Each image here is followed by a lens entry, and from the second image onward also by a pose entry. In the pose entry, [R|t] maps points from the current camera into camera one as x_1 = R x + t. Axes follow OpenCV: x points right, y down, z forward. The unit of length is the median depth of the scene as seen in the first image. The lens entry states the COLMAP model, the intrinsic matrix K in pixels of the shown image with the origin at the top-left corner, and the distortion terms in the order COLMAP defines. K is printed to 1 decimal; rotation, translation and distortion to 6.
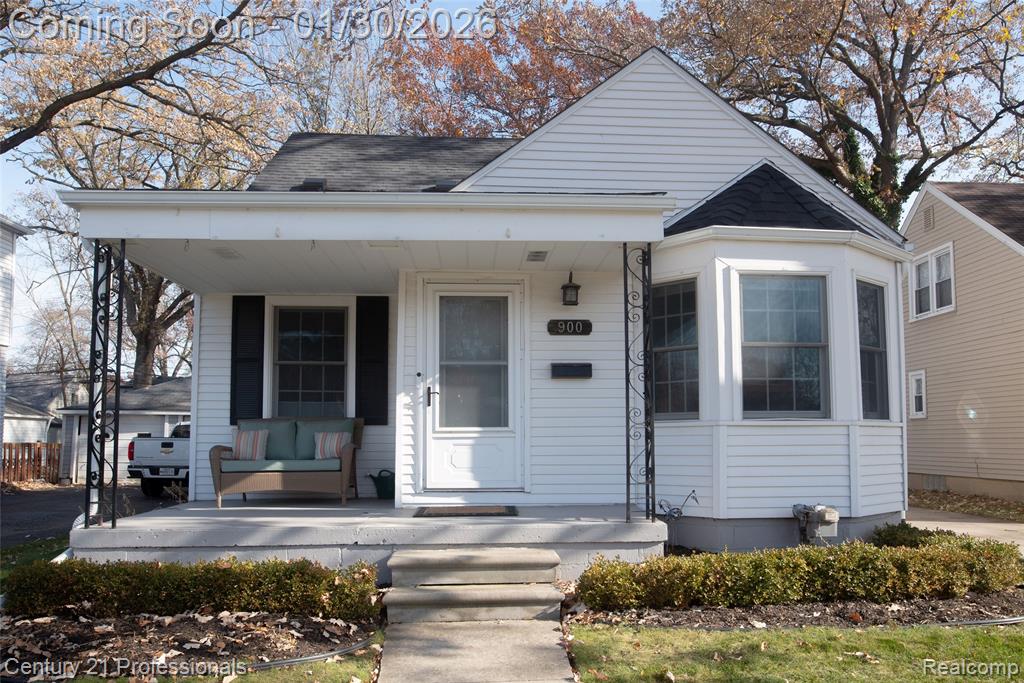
lens RADIAL K [[722.1, 0, 514.5], [0, 722.1, 428.0], [0, 0, 1]] dist [0.009518, 0.010841]
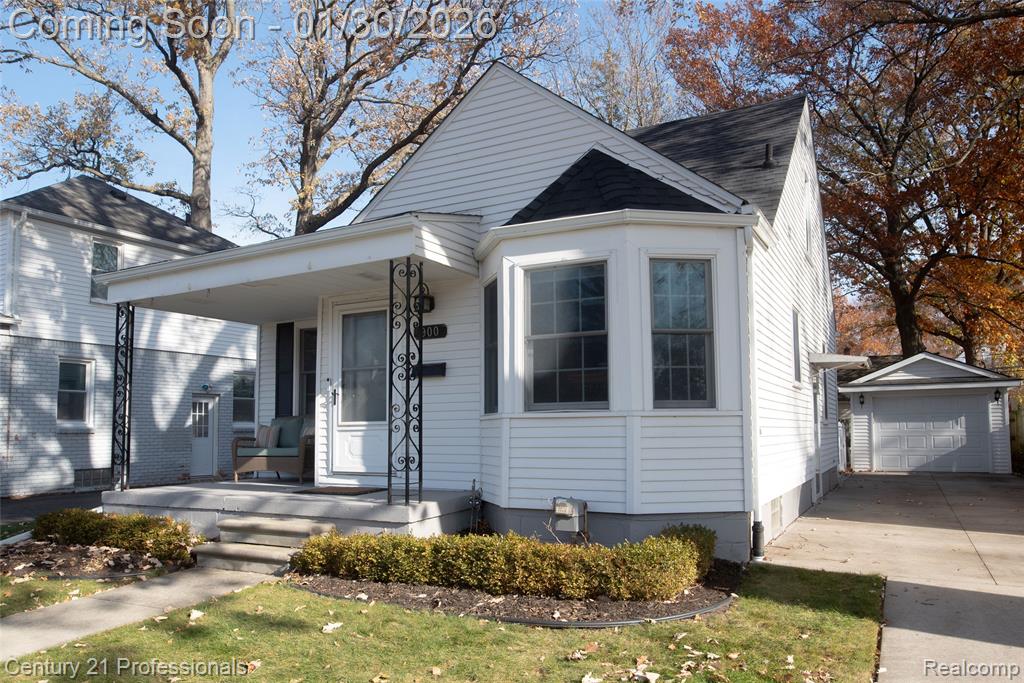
lens RADIAL K [[722.1, 0, 499.3], [0, 722.1, 404.8], [0, 0, 1]] dist [0.009518, 0.010841]
pose [[0.838723, -0.023224, -0.544063, 0.784360], [0.013296, 0.999666, -0.022174, 0.000600], [0.544396, 0.011364, 0.838751, 0.116323]]
